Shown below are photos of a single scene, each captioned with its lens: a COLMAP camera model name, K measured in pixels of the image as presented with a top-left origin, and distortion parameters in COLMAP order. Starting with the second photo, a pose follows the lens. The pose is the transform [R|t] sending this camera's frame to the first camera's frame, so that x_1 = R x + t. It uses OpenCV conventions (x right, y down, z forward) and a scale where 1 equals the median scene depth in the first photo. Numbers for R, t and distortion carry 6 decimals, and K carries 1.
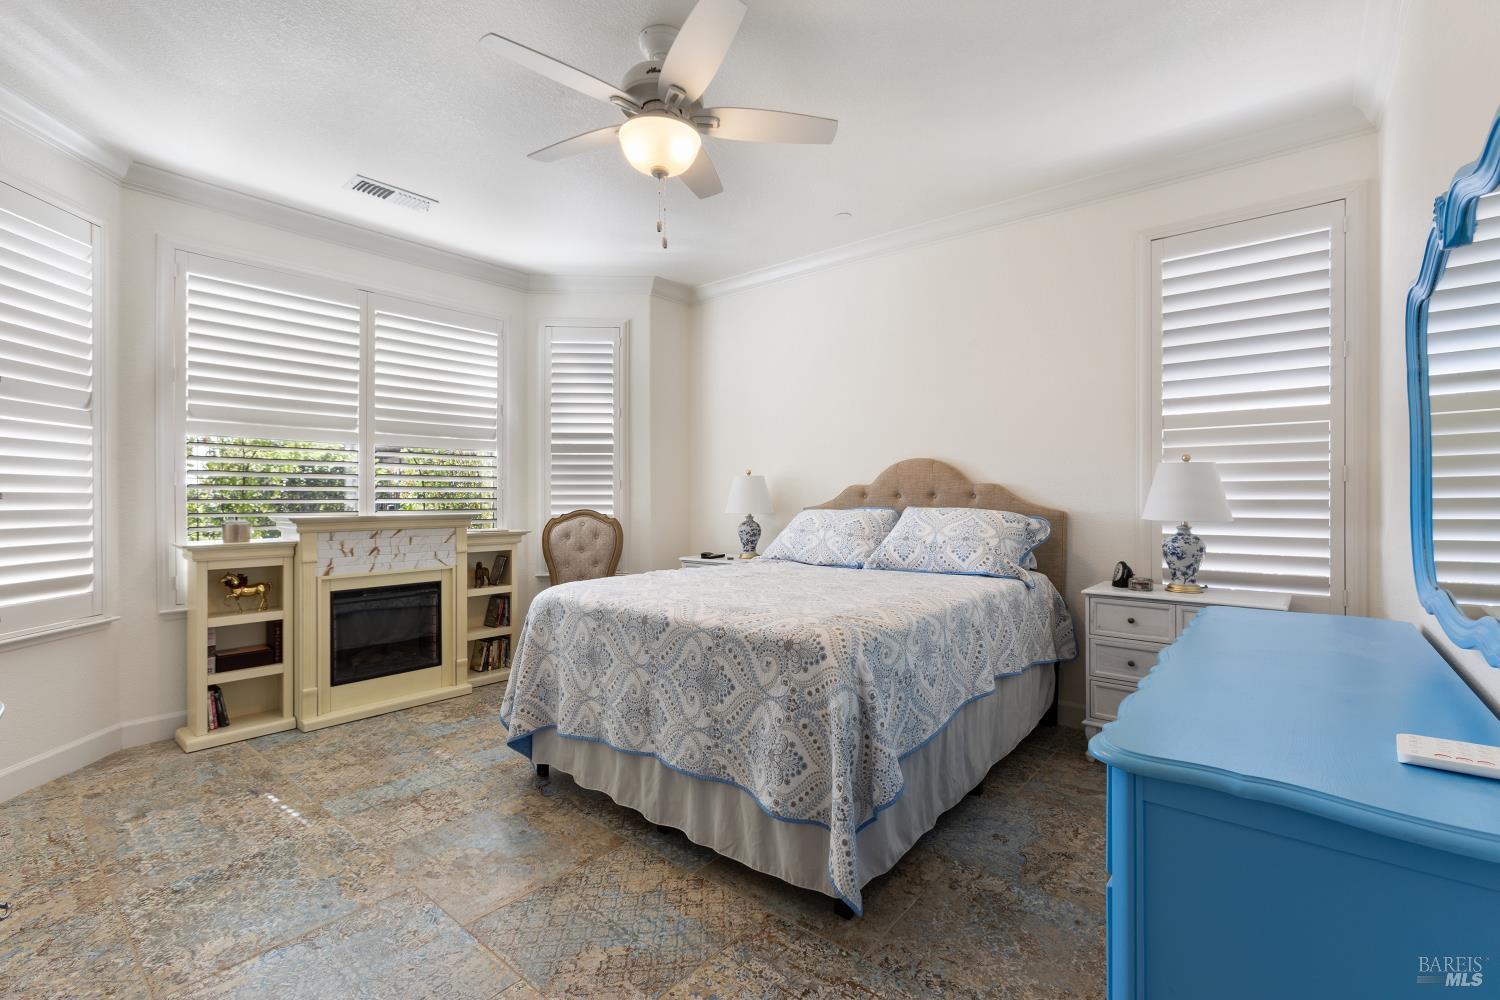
lens RADIAL K [[658.9, 0, 742.5], [0, 658.9, 497.9], [0, 0, 1]] dist [-0.022725, 0.012103]
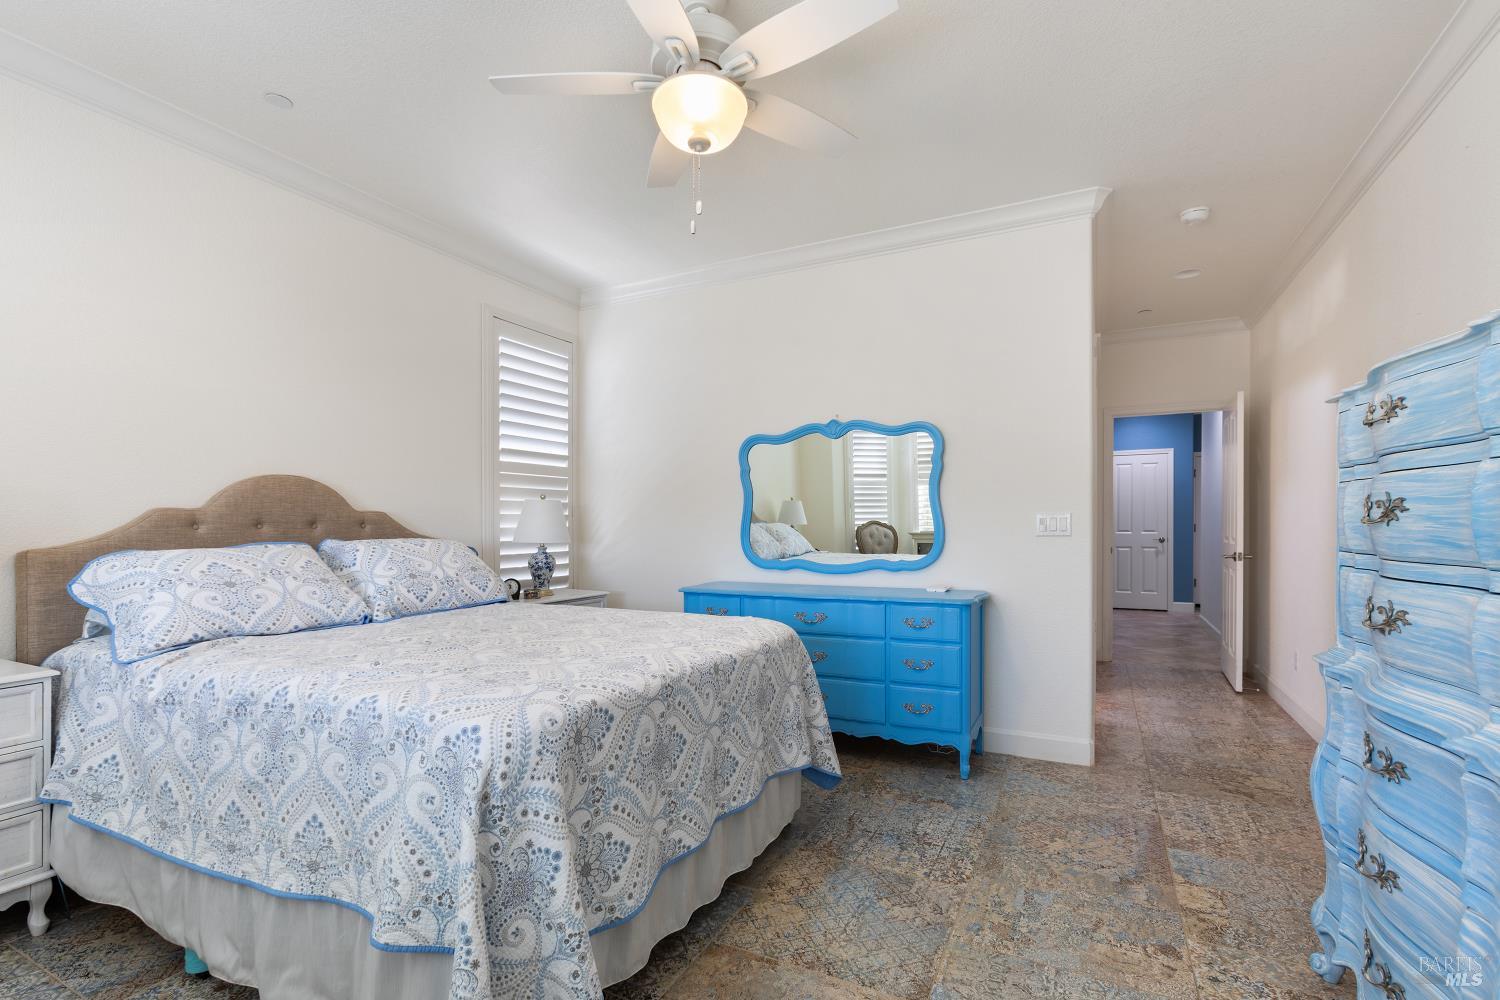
lens RADIAL K [[621.7, 0, 793.3], [0, 621.7, 522.5], [0, 0, 1]] dist [-0.002339, 0.008921]
pose [[-0.225961, 0.002632, 0.974133, -0.655743], [0.003354, 0.999993, -0.001923, -0.003121], [-0.974131, 0.002833, -0.225968, 0.733673]]
